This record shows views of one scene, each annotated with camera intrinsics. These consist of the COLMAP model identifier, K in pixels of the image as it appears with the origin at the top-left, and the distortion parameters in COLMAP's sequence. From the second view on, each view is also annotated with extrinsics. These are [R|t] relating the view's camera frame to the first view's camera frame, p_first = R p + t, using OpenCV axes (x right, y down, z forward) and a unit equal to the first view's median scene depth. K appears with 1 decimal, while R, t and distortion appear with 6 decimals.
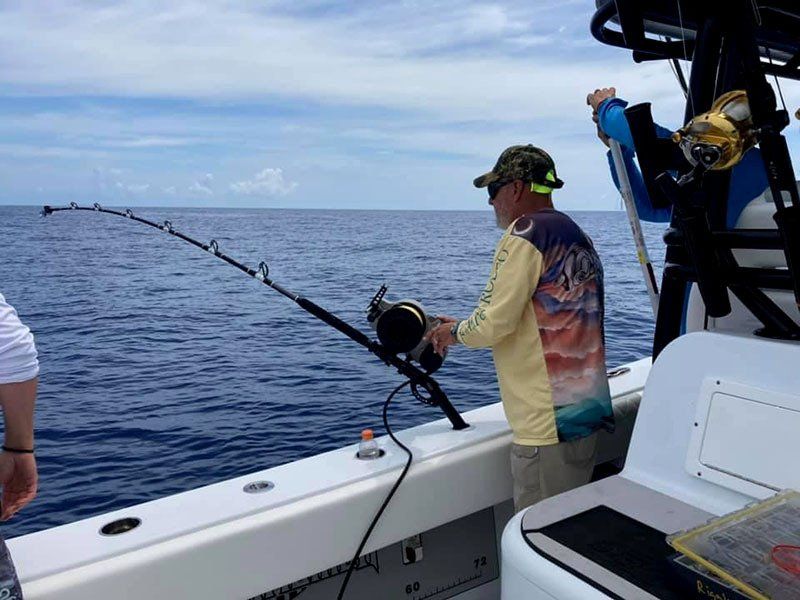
lens RADIAL K [[700.9, 0, 400.0], [0, 700.9, 300.0], [0, 0, 1]] dist [0.071548, -0.004309]
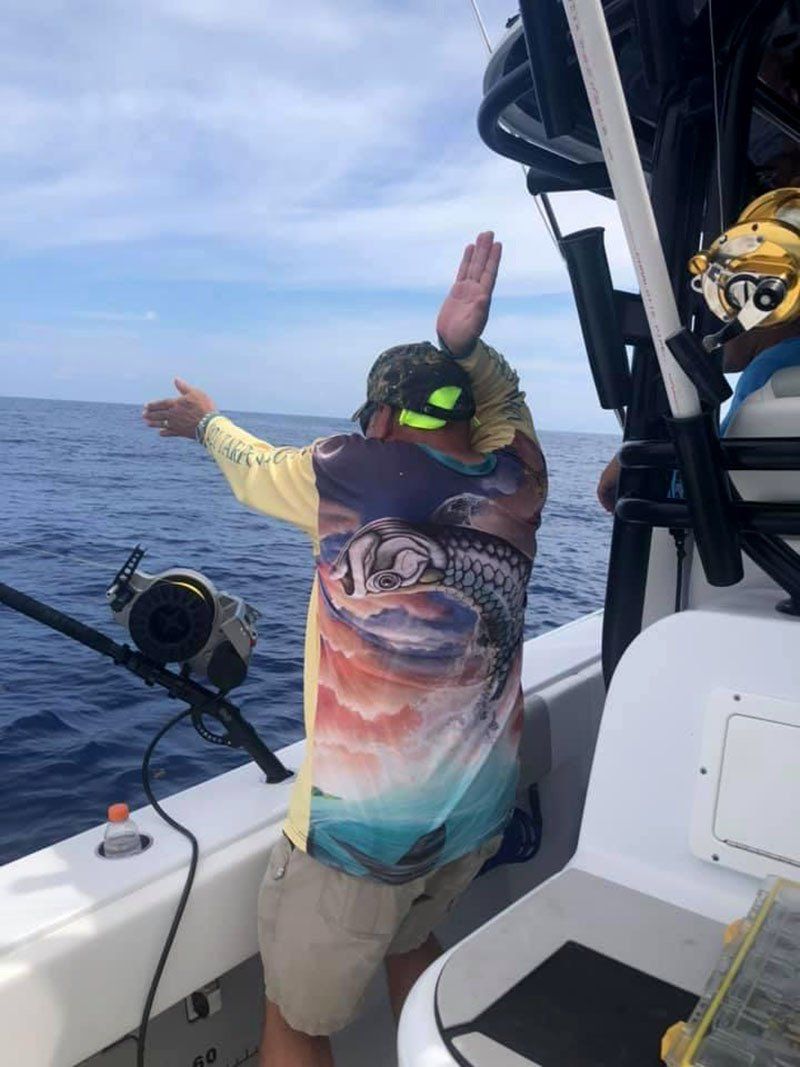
lens RADIAL K [[934.8, 0, 399.2], [0, 934.8, 519.2], [0, 0, 1]] dist [0.071548, -0.004309]
pose [[0.966537, -0.040683, 0.253279, -0.010006], [0.048387, 0.998534, -0.024257, -0.016153], [-0.251921, 0.035701, 0.967089, 0.185035]]
